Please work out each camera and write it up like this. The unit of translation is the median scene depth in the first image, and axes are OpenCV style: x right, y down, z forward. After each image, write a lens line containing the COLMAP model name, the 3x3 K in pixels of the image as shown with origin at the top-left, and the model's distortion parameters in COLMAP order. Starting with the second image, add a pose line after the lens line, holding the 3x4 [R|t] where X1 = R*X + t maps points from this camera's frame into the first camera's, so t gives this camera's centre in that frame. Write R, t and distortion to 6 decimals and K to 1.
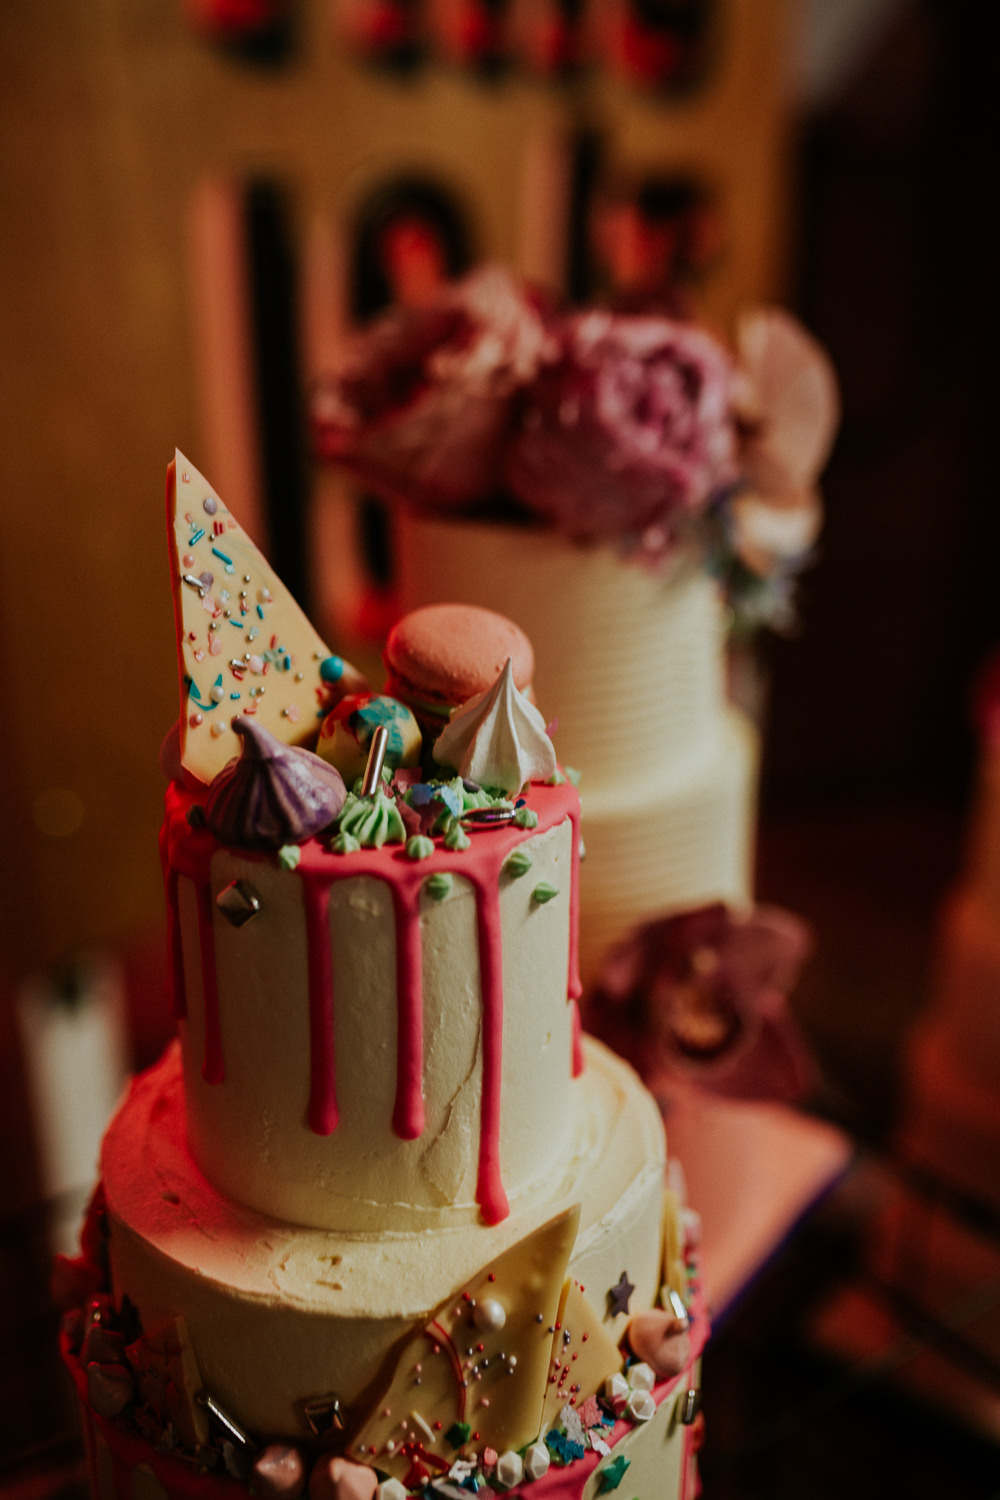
lens RADIAL K [[1573.7, 0, 500.0], [0, 1573.7, 750.0], [0, 0, 1]] dist [-0.021469, 0.021144]
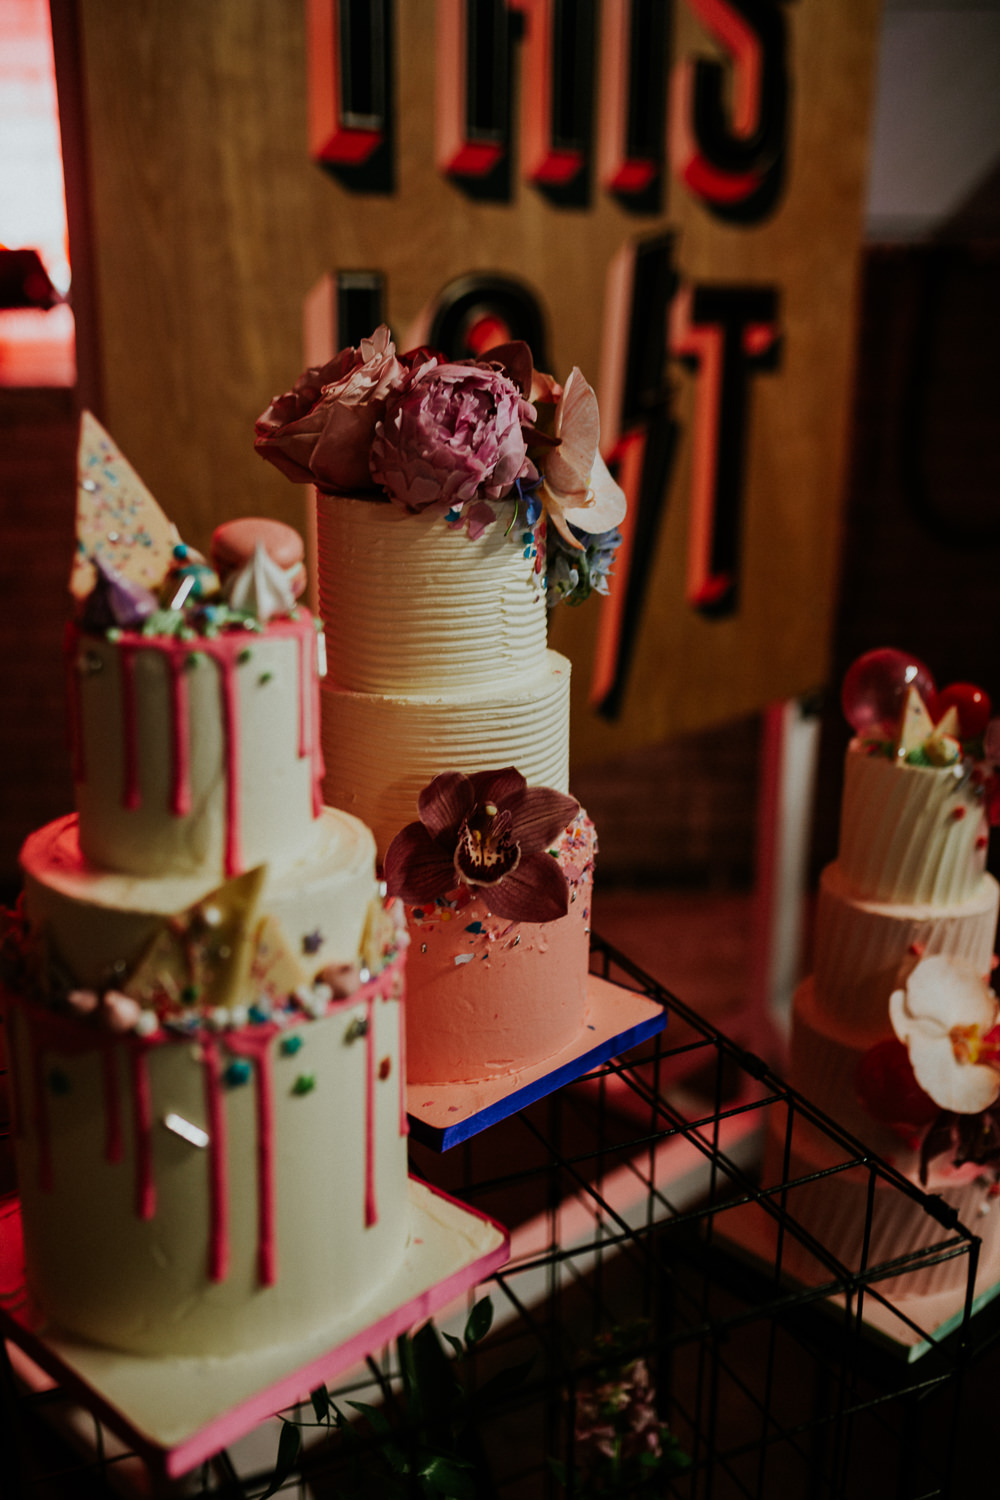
lens RADIAL K [[1625.0, 0, 500.0], [0, 1625.0, 750.0], [0, 0, 1]] dist [-0.033747, -0.004885]
pose [[0.983928, 0.061861, -0.167510, 0.541078], [-0.074673, 0.994656, -0.071295, 0.262265], [0.162205, 0.082657, 0.983289, -0.627432]]
